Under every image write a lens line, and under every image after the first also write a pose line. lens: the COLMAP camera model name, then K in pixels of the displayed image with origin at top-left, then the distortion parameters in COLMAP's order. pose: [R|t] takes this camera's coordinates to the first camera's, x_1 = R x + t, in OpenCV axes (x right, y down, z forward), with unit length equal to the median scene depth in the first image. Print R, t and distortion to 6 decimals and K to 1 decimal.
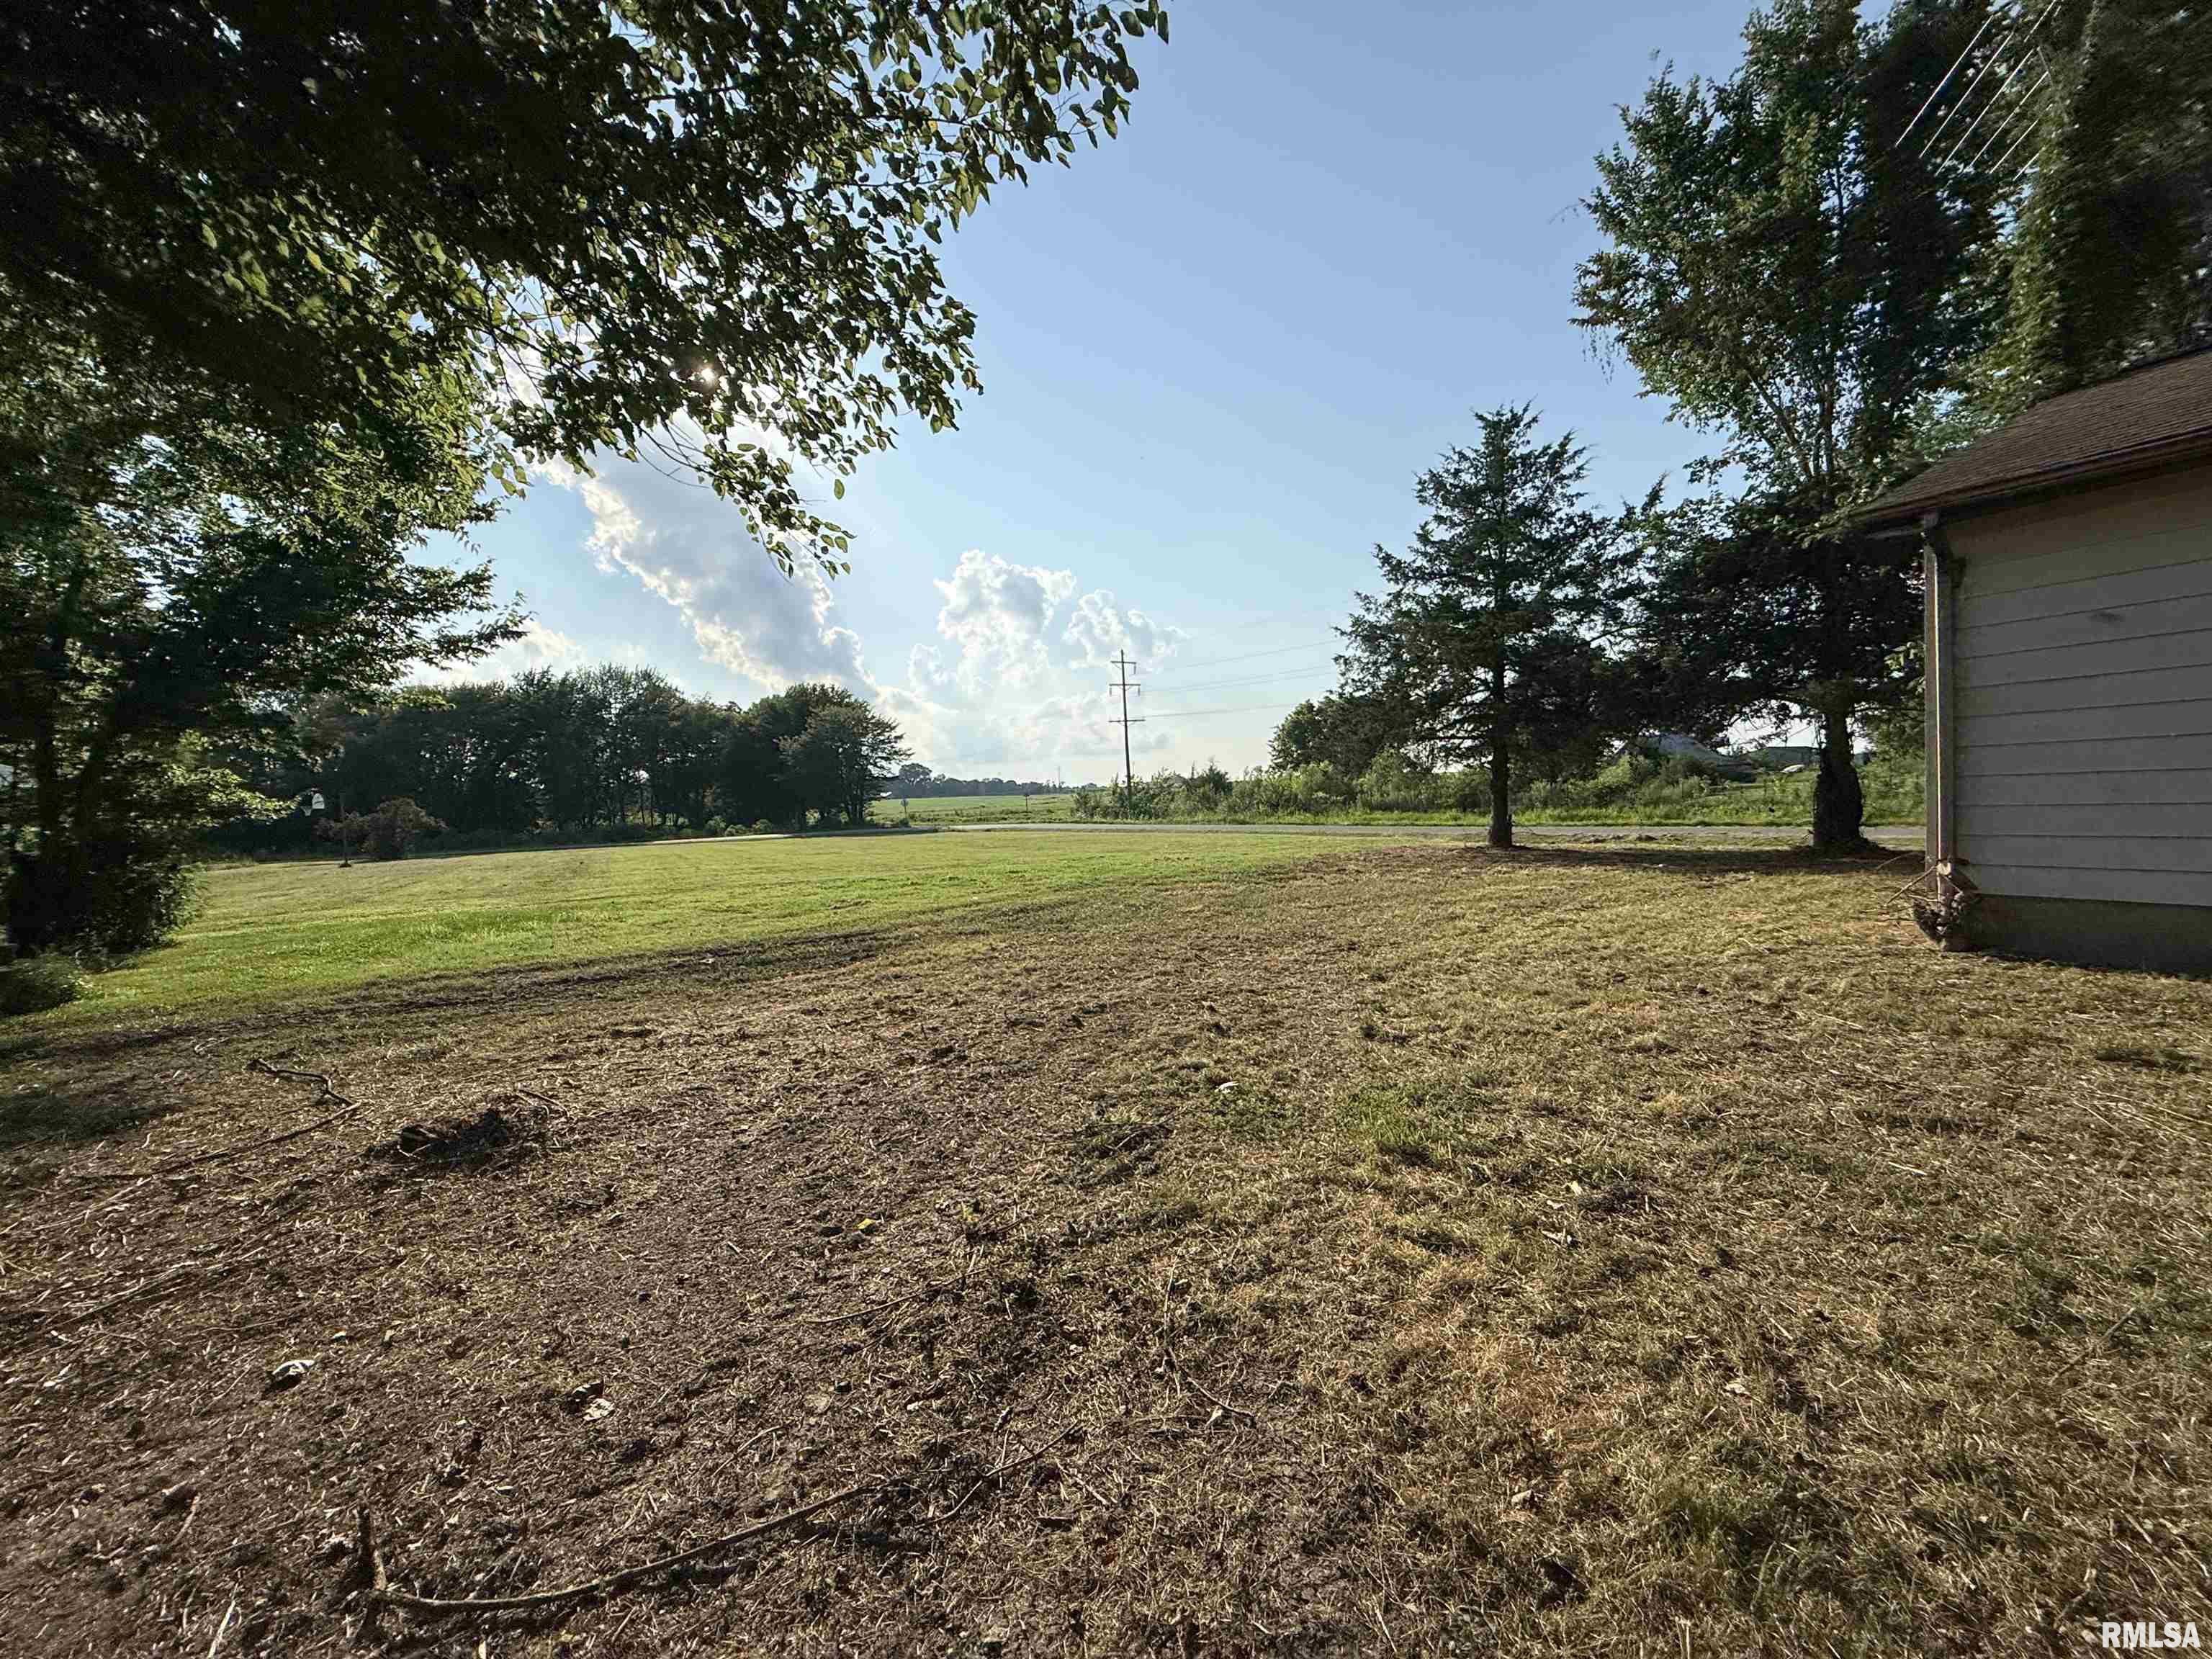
lens RADIAL K [[883.0, 0, 1092.7], [0, 883.0, 834.0], [0, 0, 1]] dist [0.002192, -0.000371]
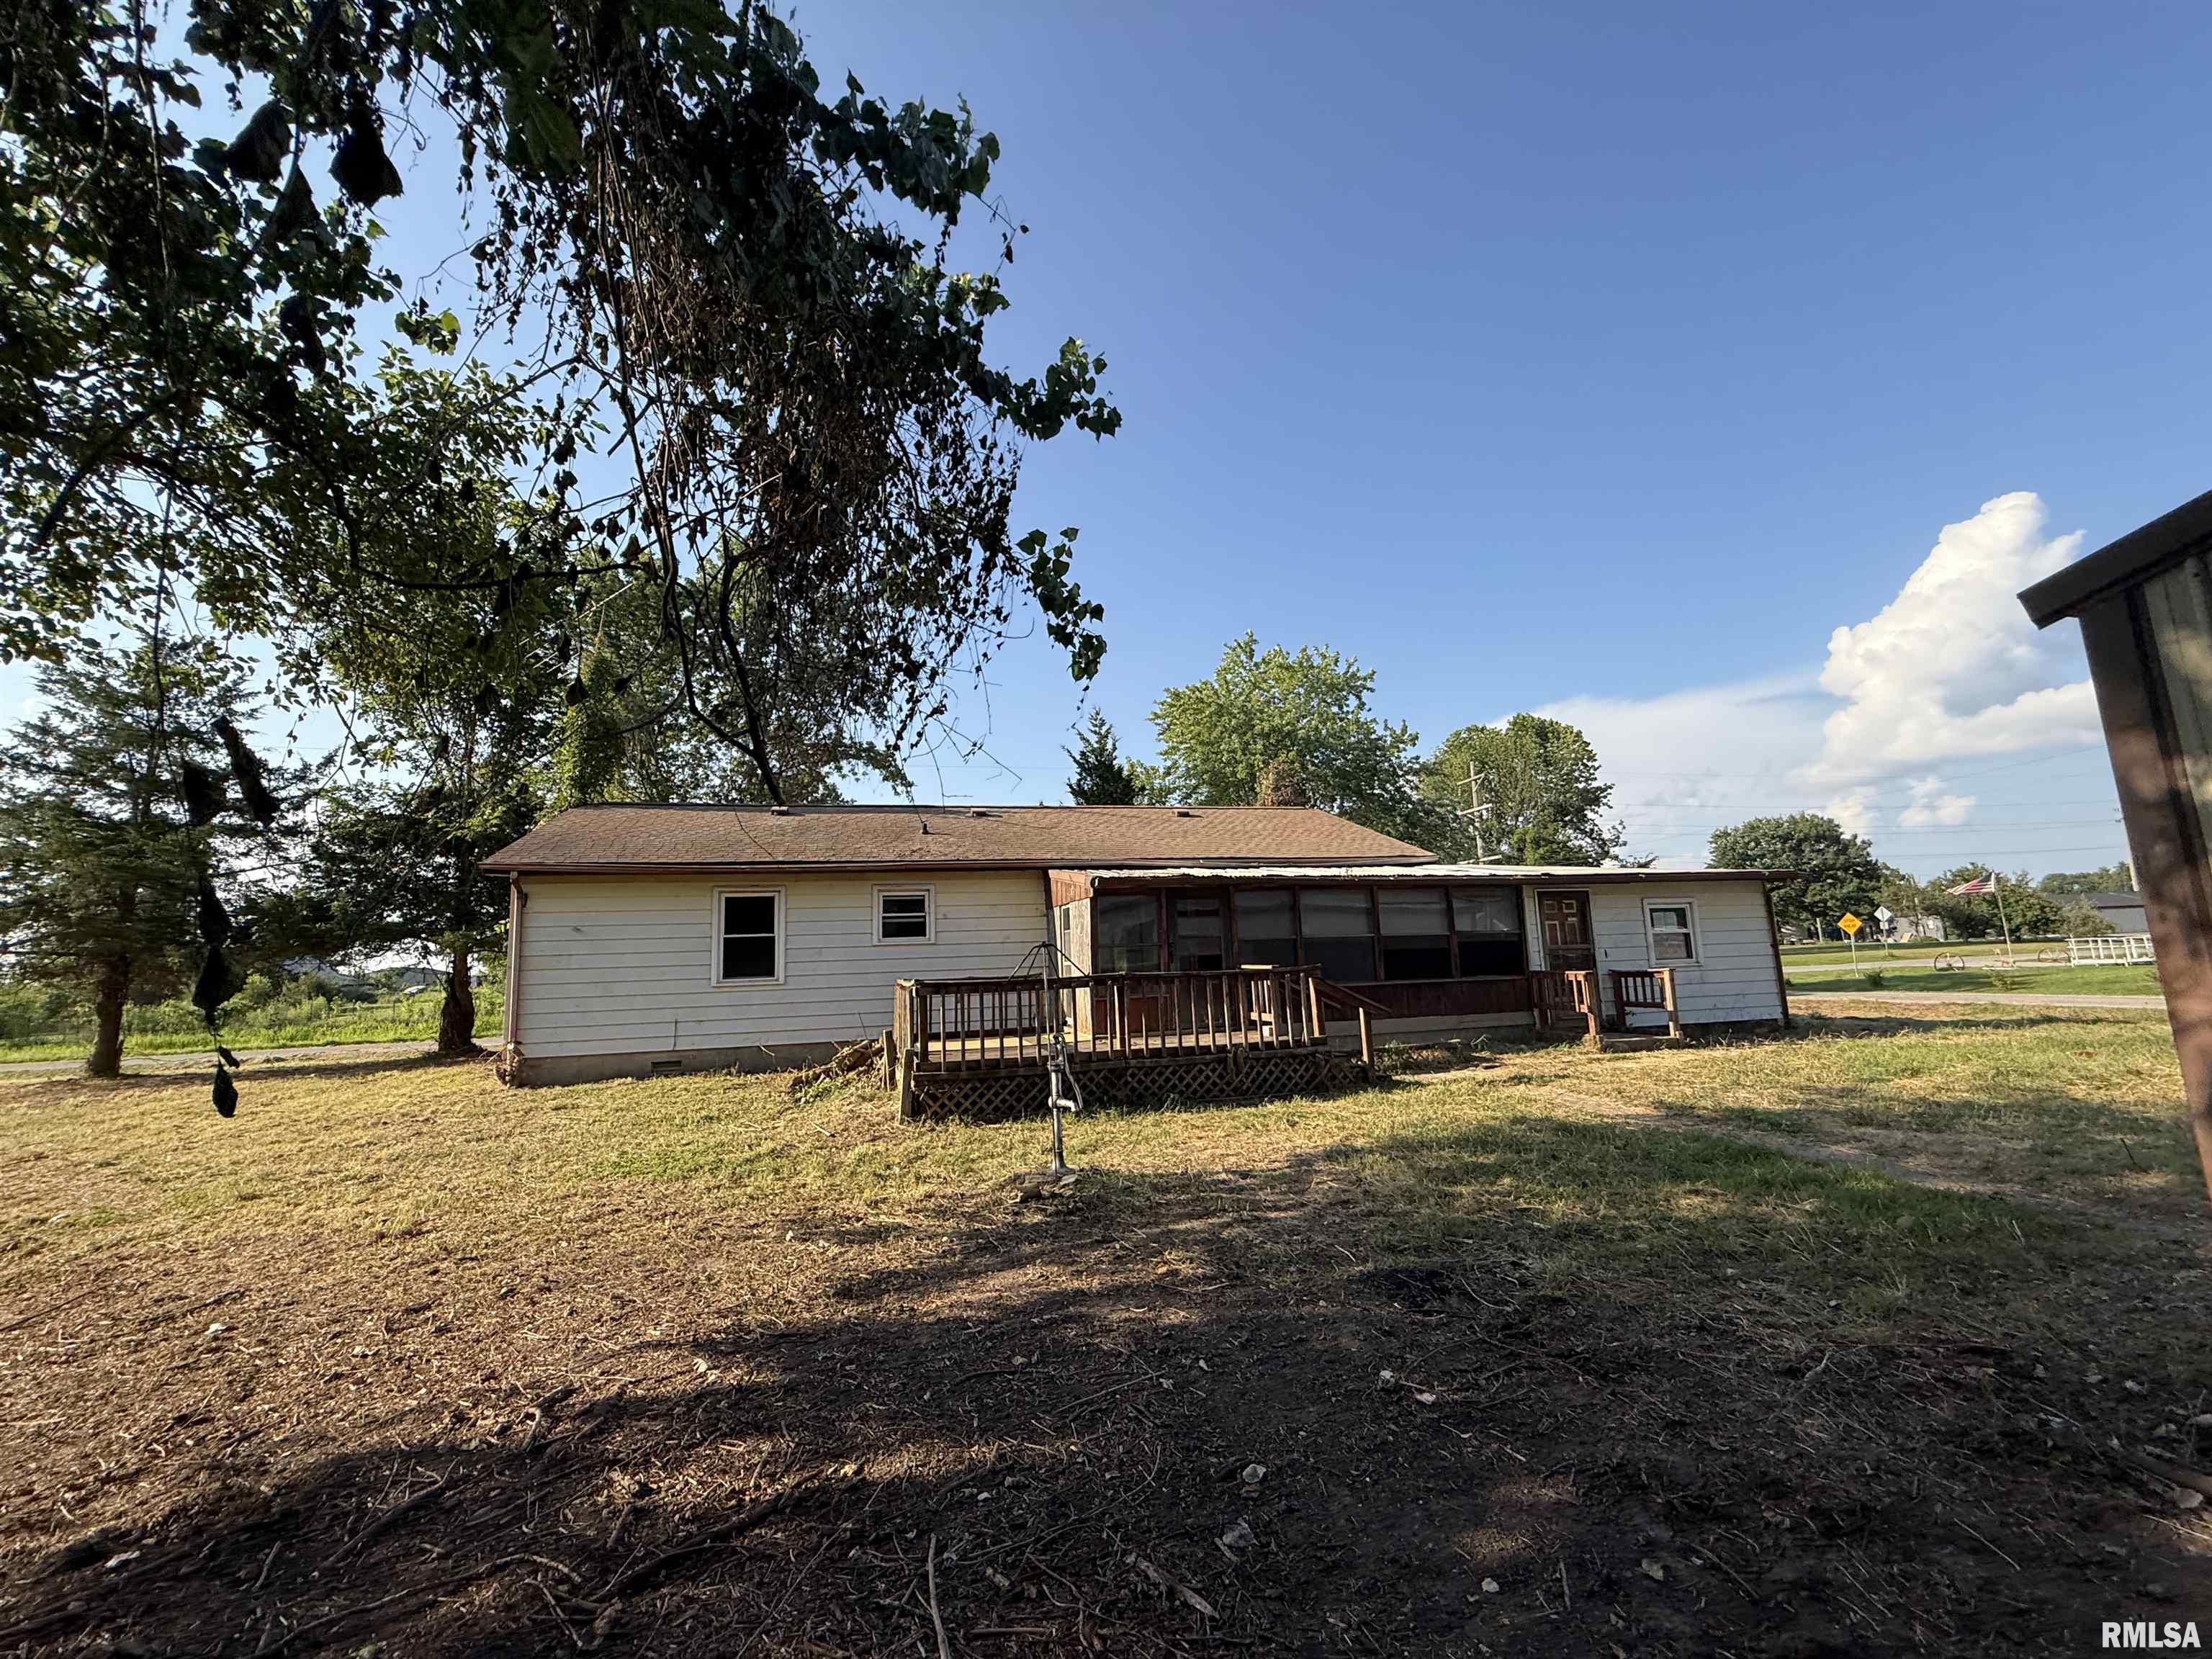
lens RADIAL K [[883.0, 0, 1103.0], [0, 883.0, 844.5], [0, 0, 1]] dist [0.002192, -0.000371]
pose [[0.241961, 0.164248, 0.956283, -0.065510], [0.063389, 0.980787, -0.184496, 0.004328], [-0.968213, 0.105259, 0.226901, -0.074868]]
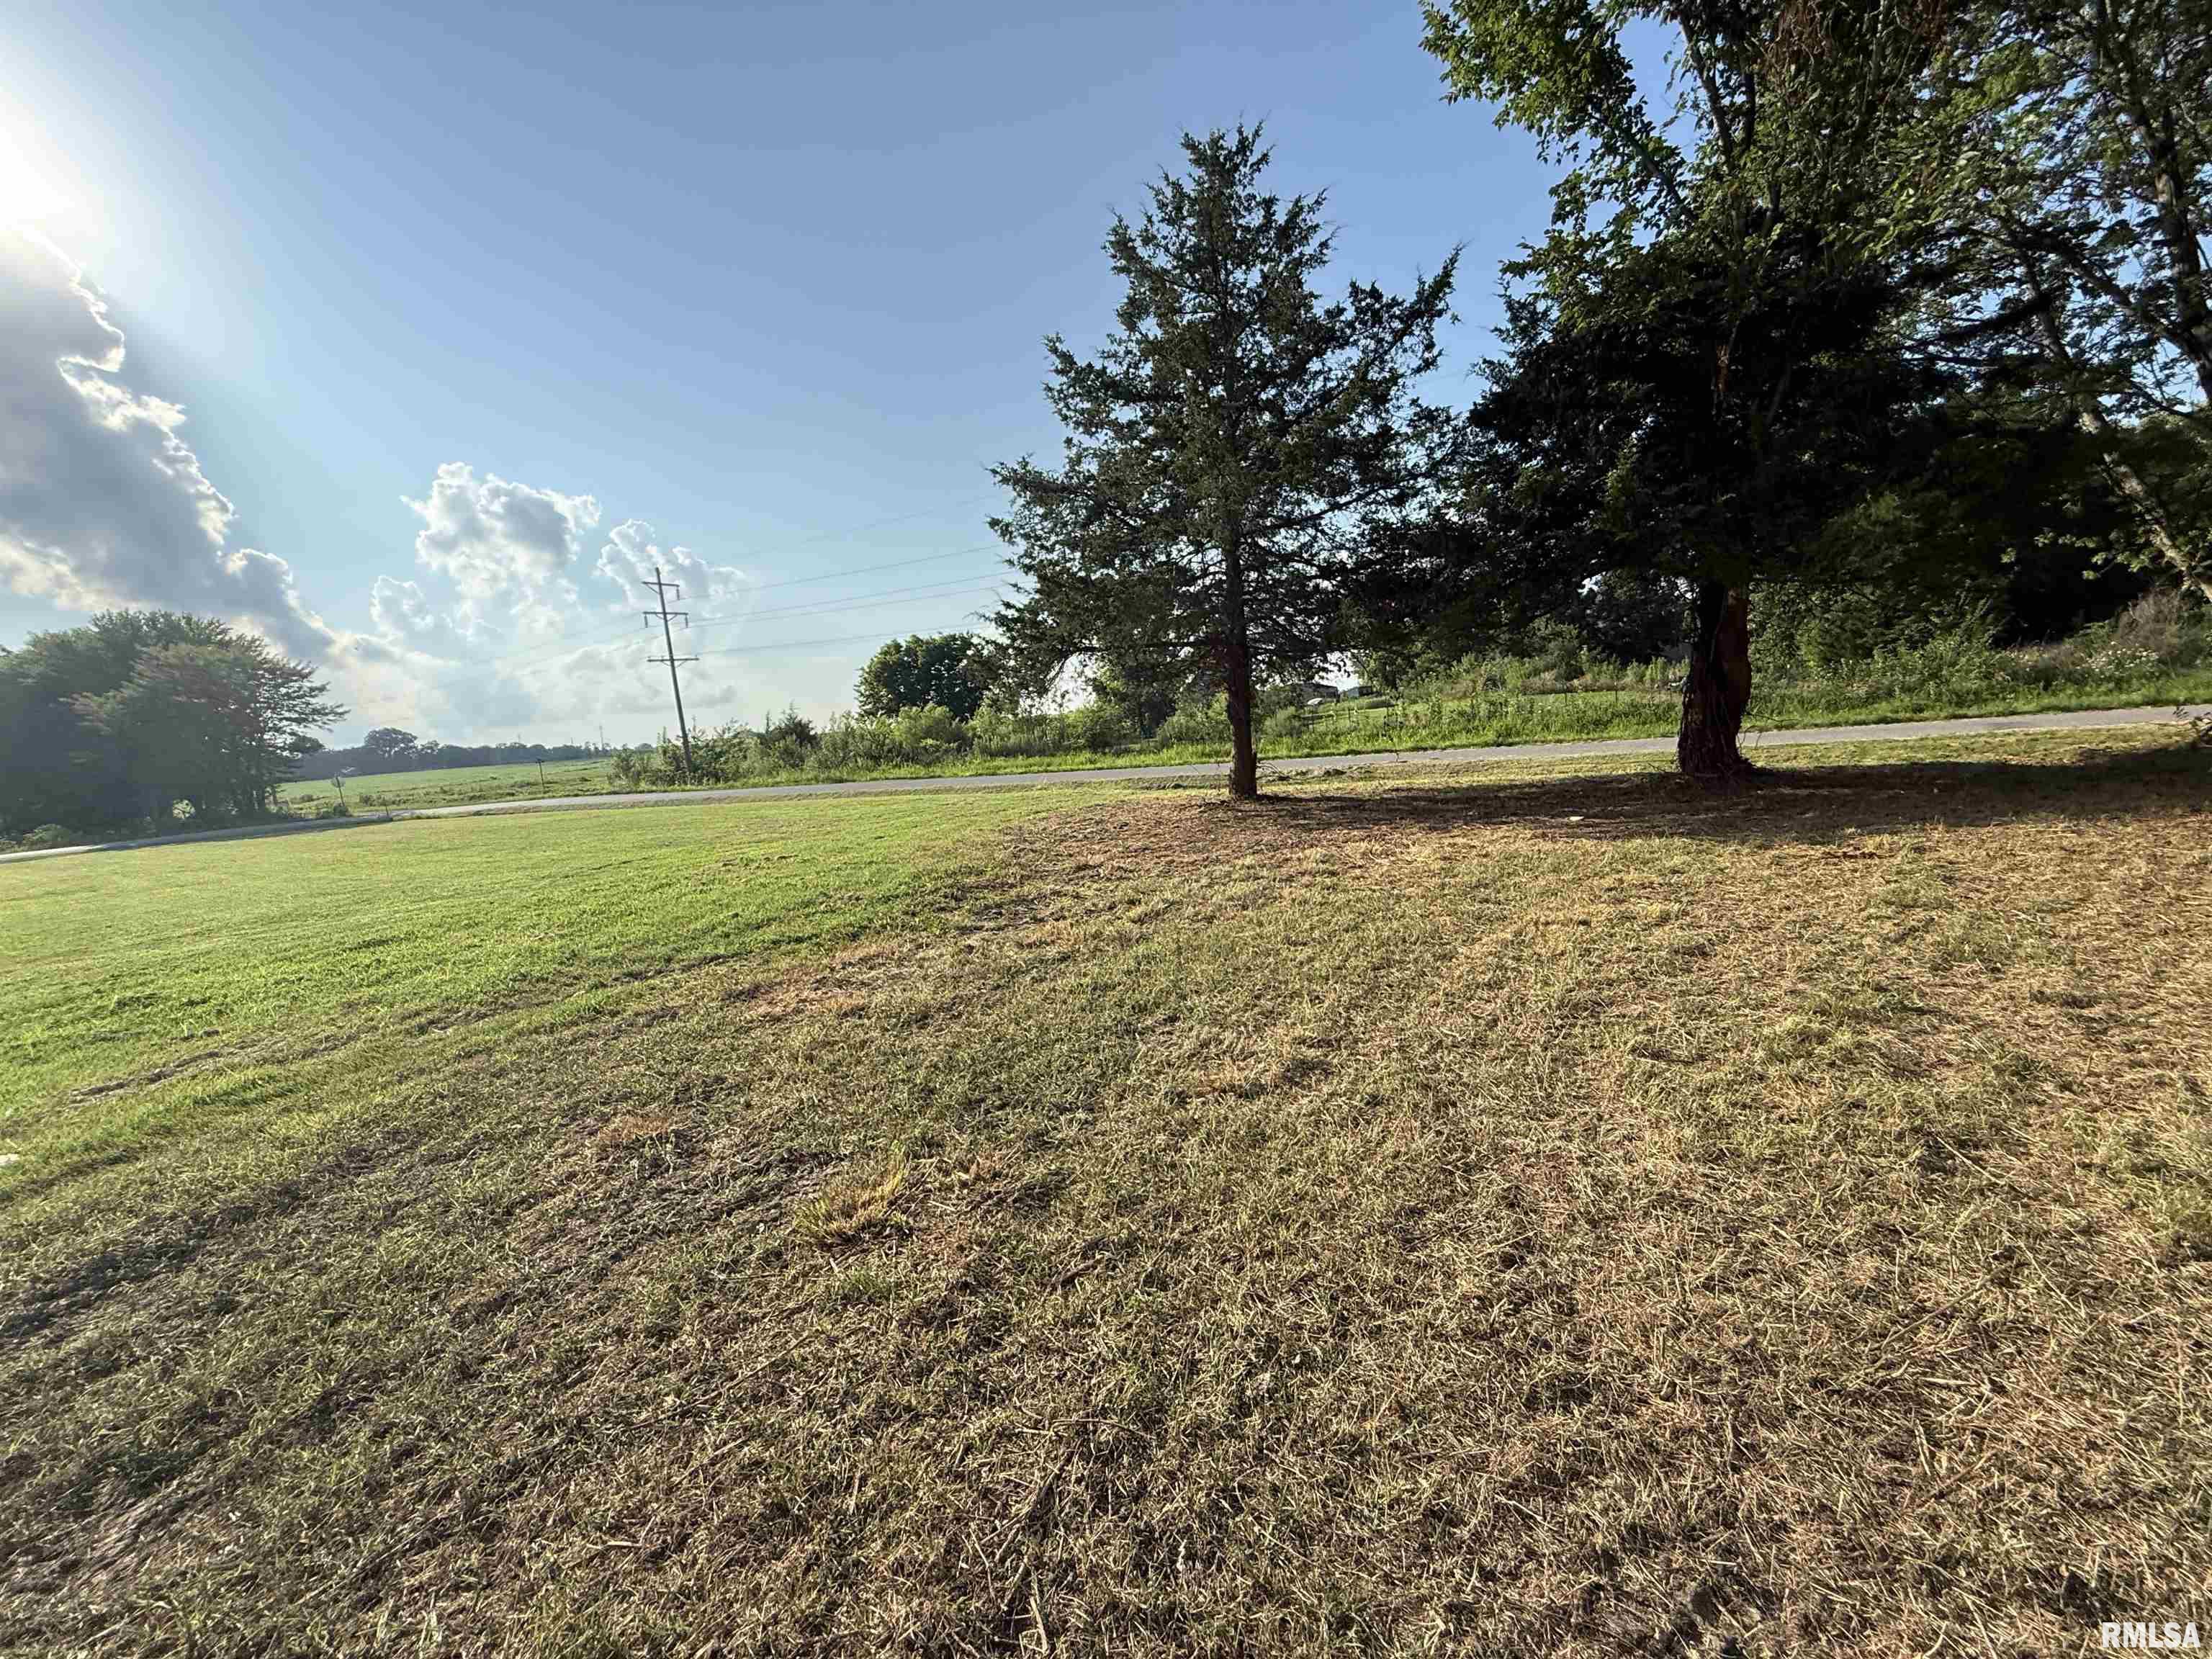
lens RADIAL K [[883.0, 0, 1094.2], [0, 883.0, 819.7], [0, 0, 1]] dist [0.002192, -0.000371]
pose [[0.892980, -0.086002, 0.441804, 0.015025], [0.068249, 0.996098, 0.055956, -0.005767], [-0.444892, -0.019815, 0.895365, 0.141895]]
